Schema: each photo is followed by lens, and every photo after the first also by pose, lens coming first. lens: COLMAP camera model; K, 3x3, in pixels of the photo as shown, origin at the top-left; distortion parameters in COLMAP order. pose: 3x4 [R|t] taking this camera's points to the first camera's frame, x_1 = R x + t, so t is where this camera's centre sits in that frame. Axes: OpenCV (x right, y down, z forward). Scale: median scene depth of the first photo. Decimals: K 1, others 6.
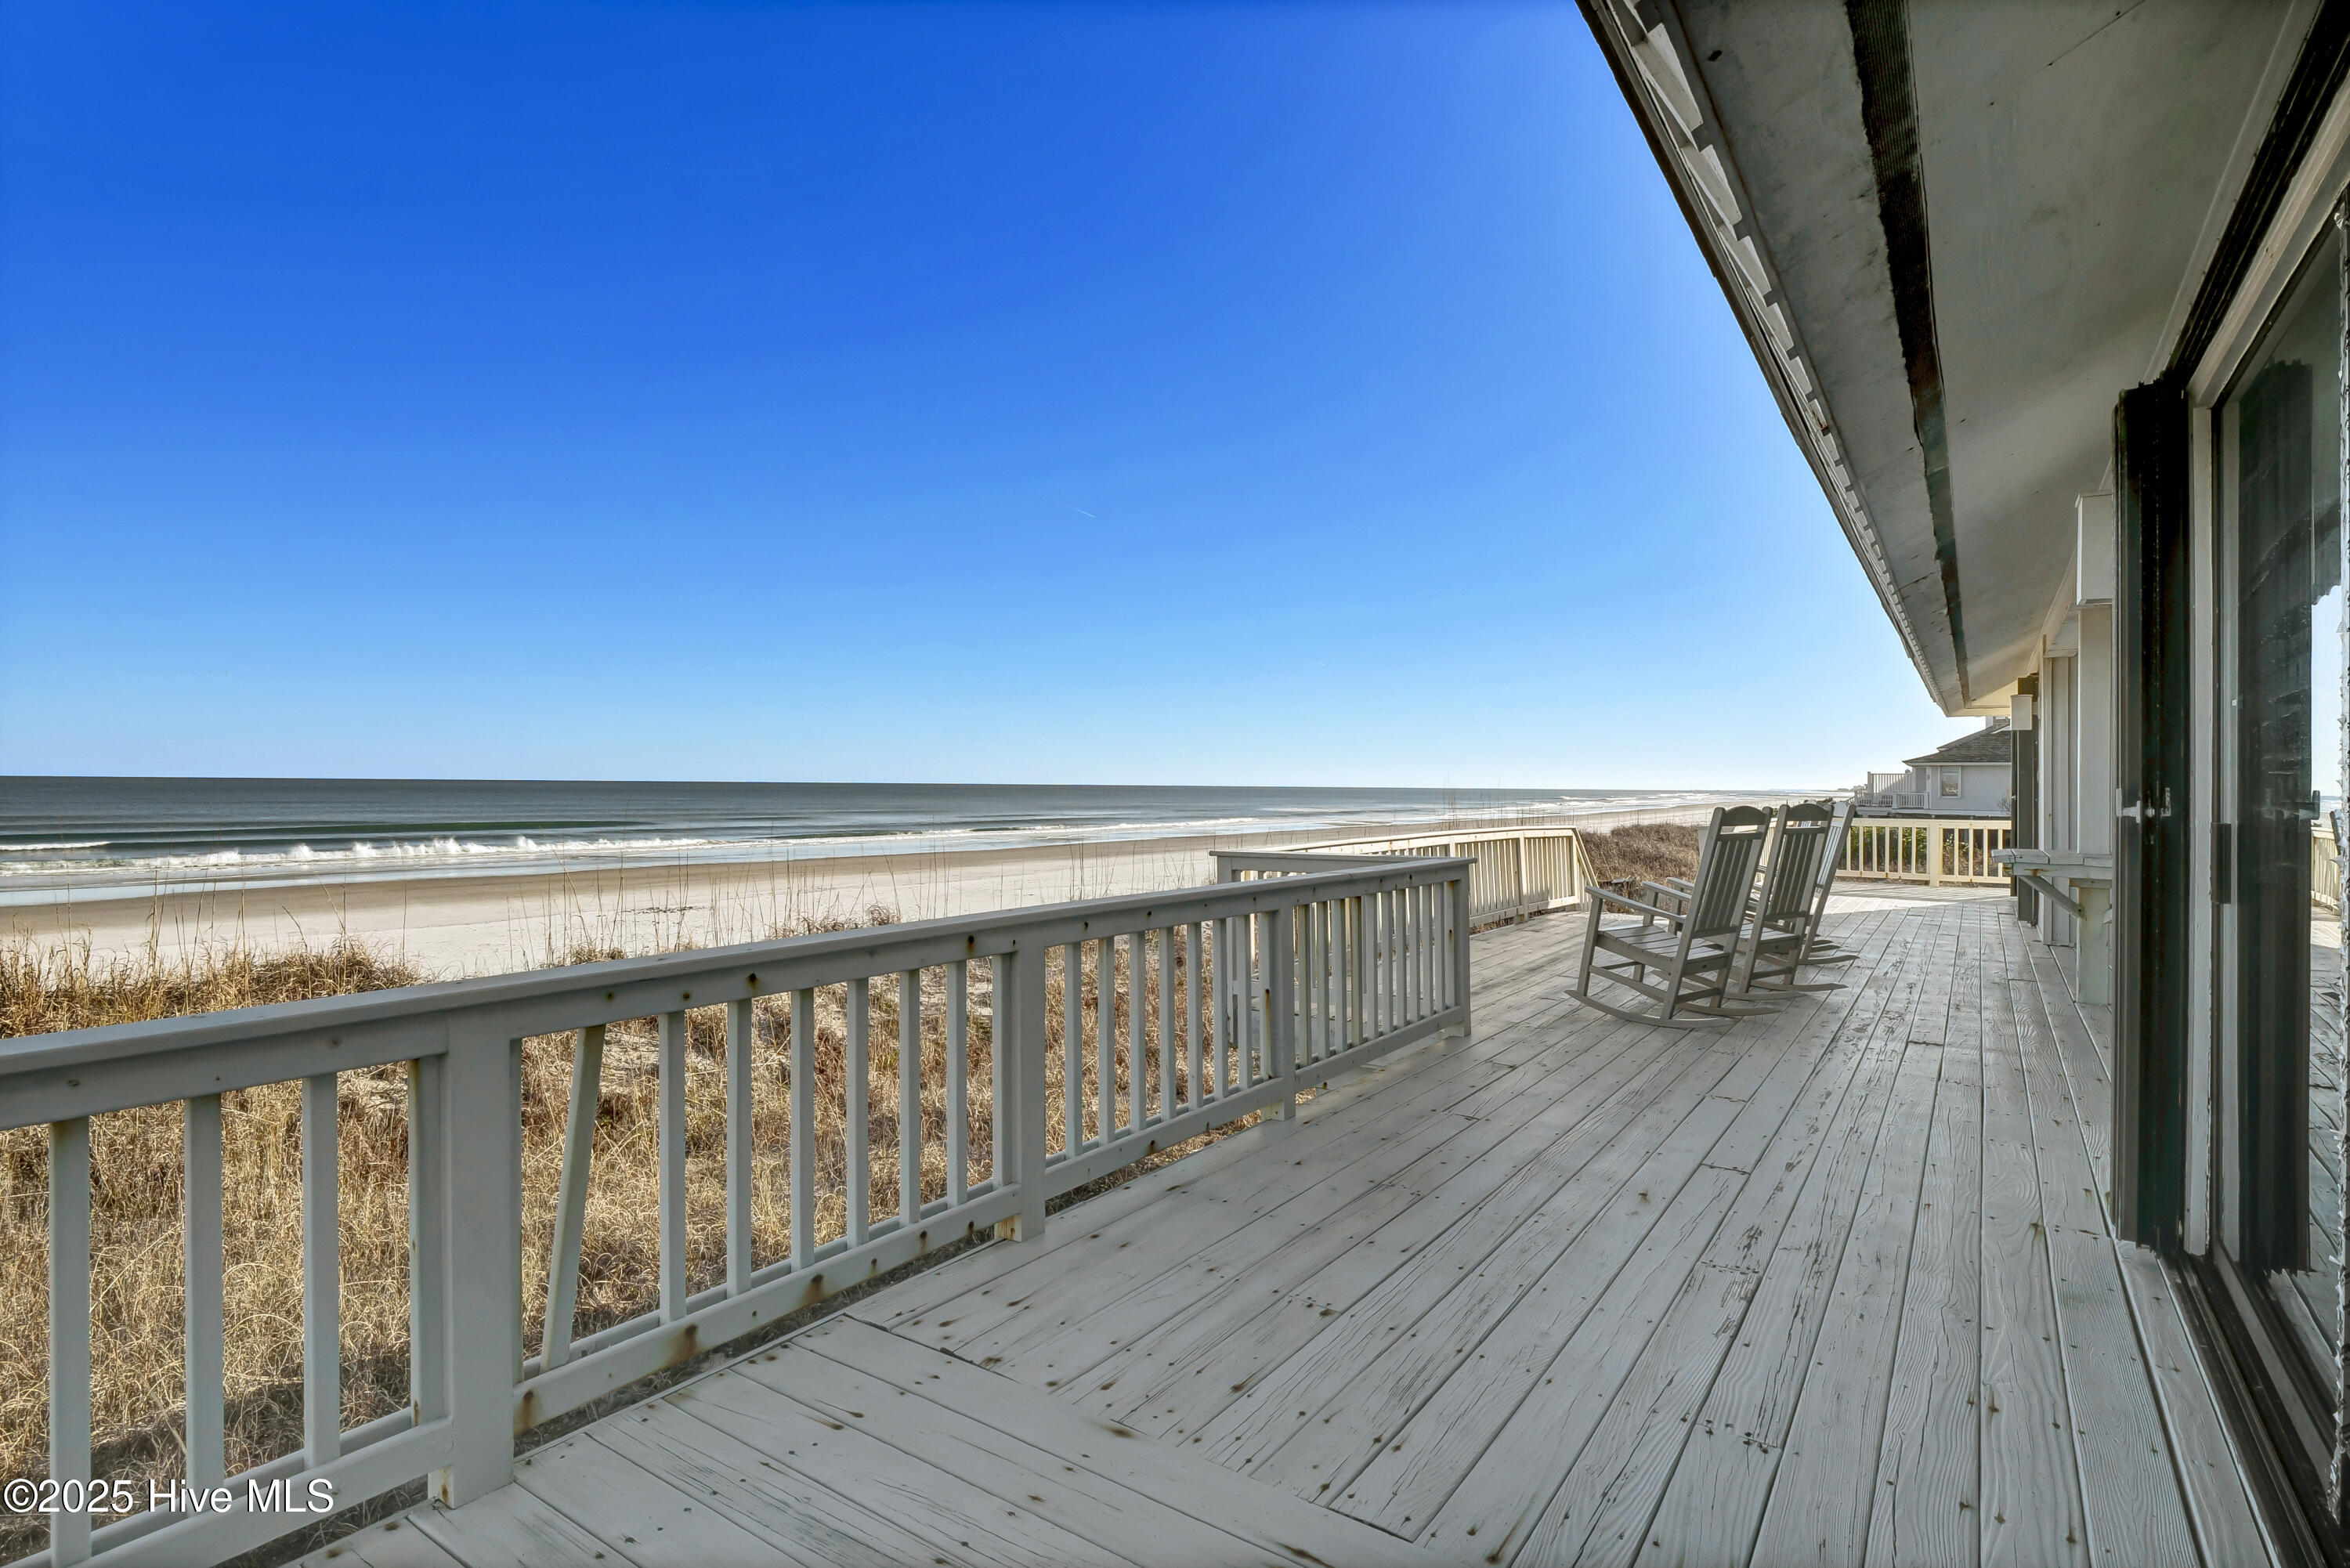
lens RADIAL K [[1195.5, 0, 1167.7], [0, 1195.5, 786.3], [0, 0, 1]] dist [-0.008438, -0.002117]
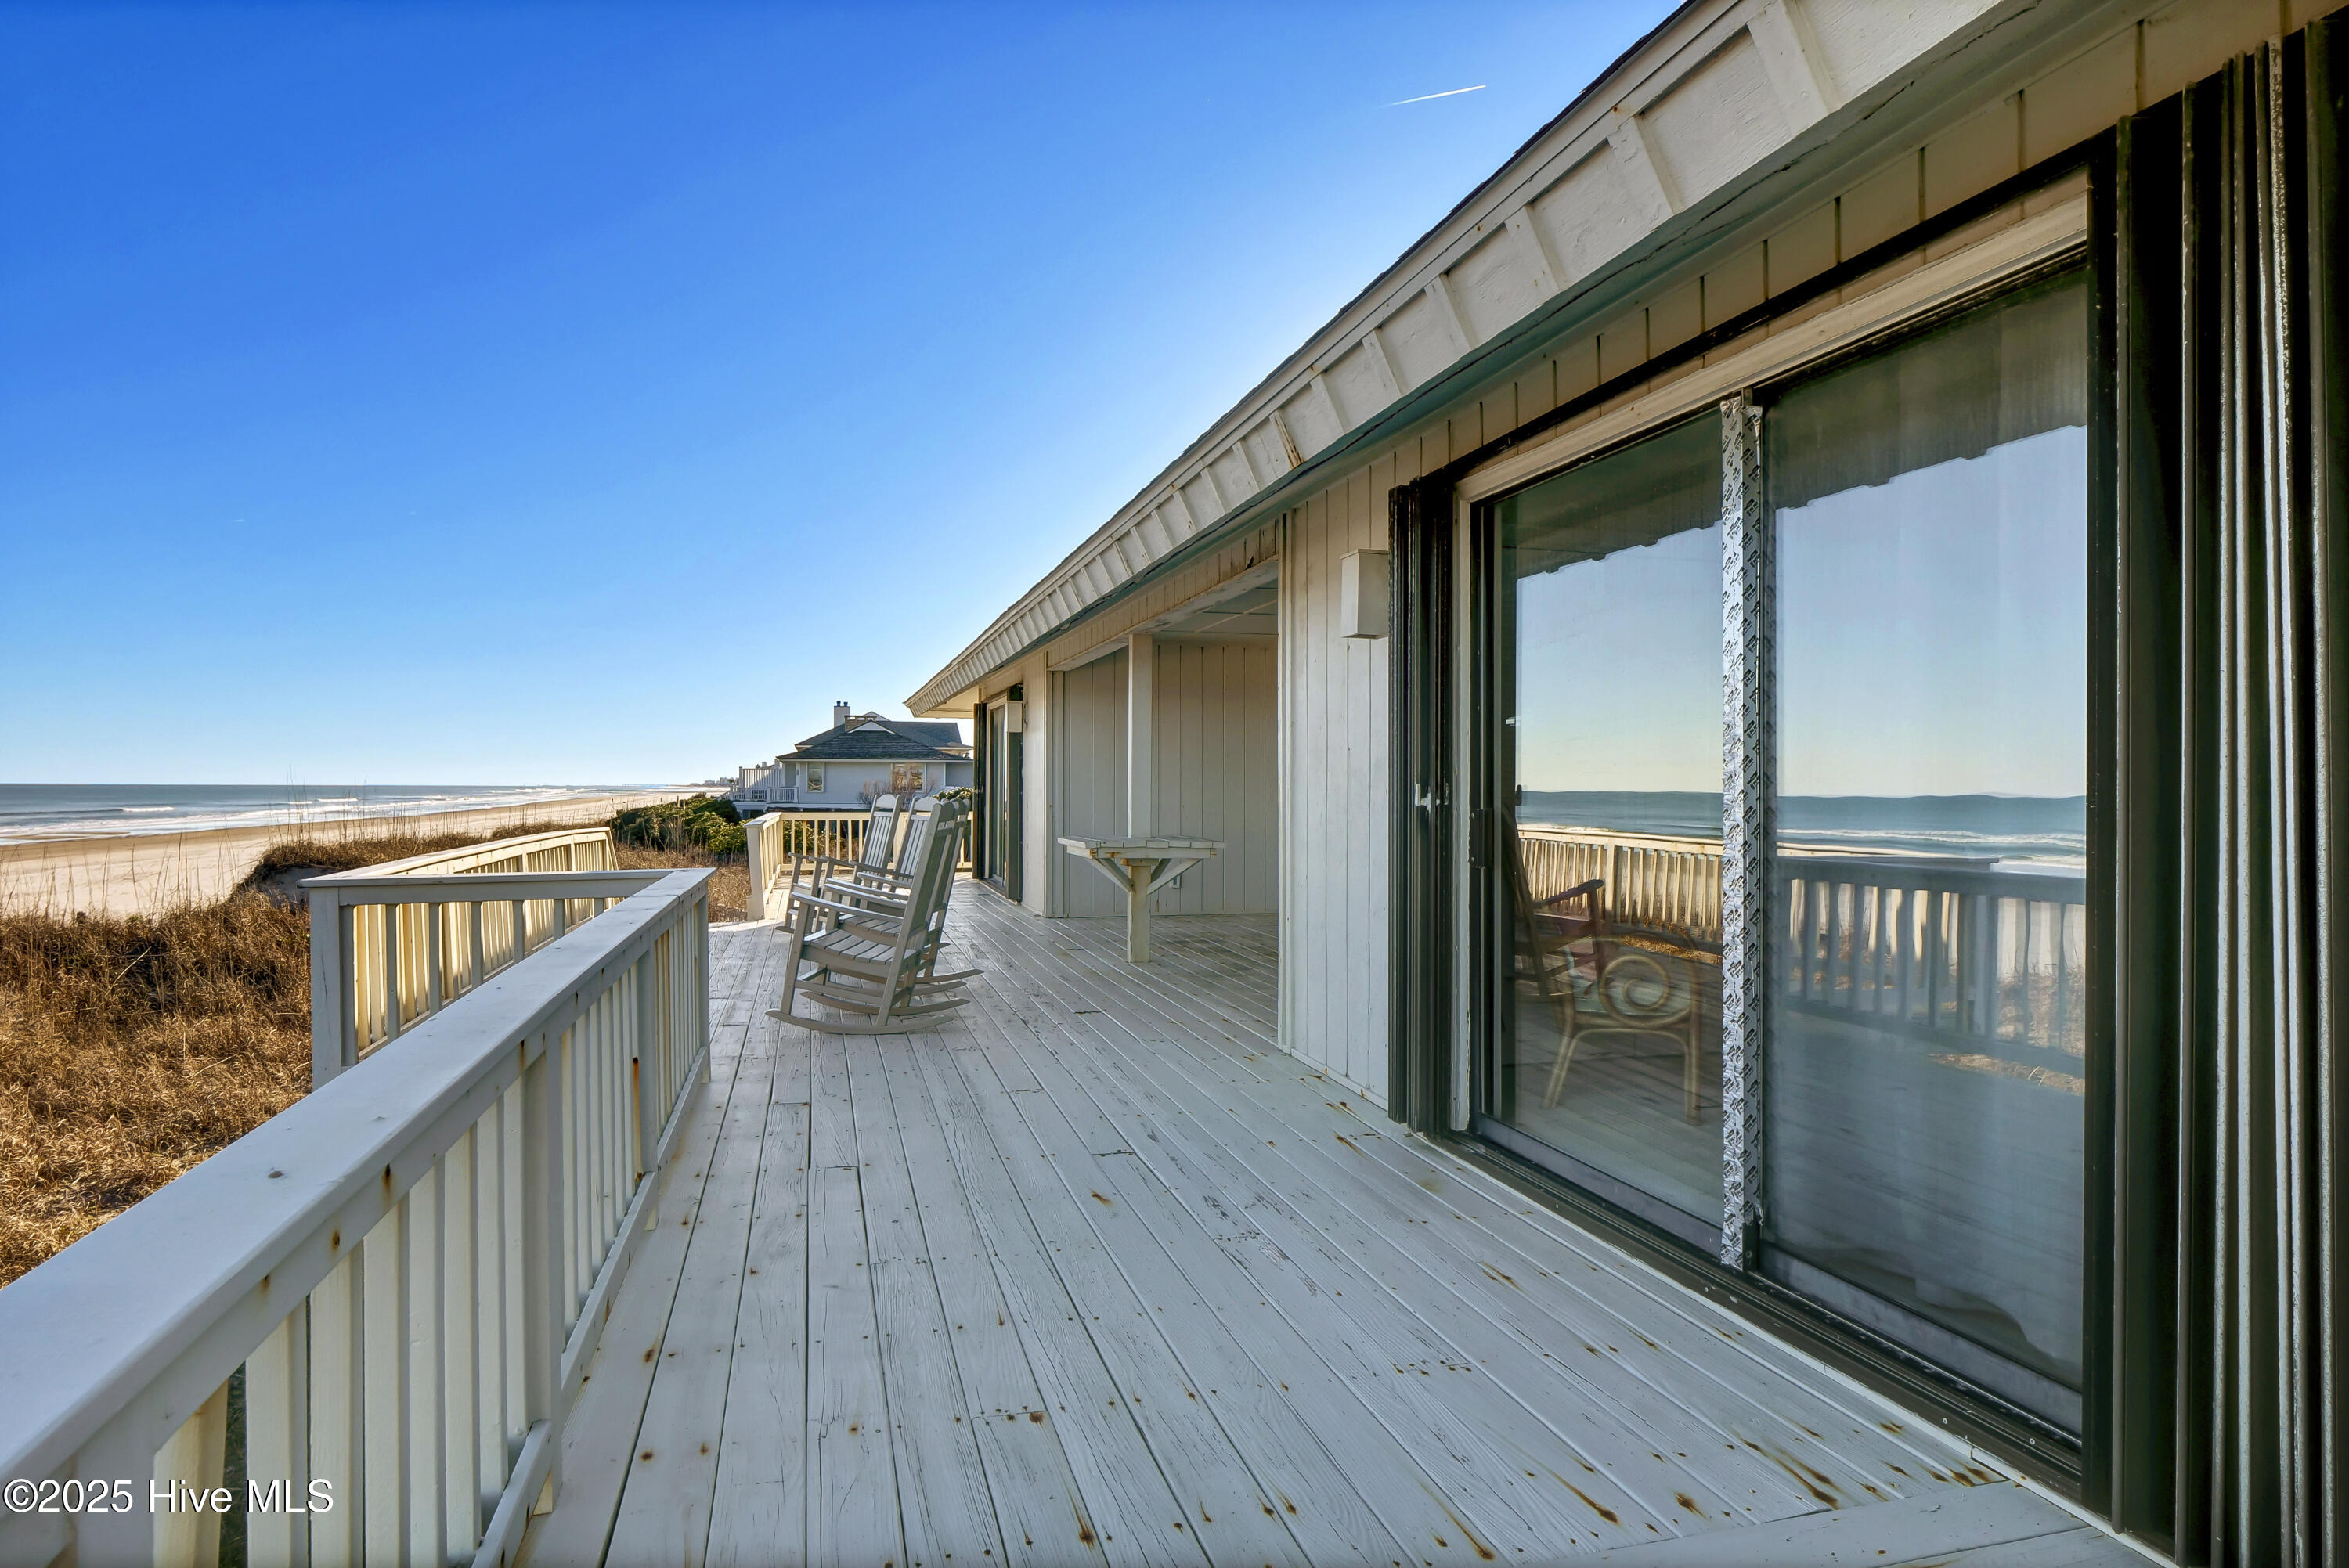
lens RADIAL K [[1287.9, 0, 1180.1], [0, 1287.9, 788.1], [0, 0, 1]] dist [-0.007494, -0.004699]
pose [[0.622464, -0.006688, 0.782620, -0.164424], [0.002406, 0.999975, 0.006631, -0.001187], [-0.782645, -0.002245, 0.622464, 0.118613]]
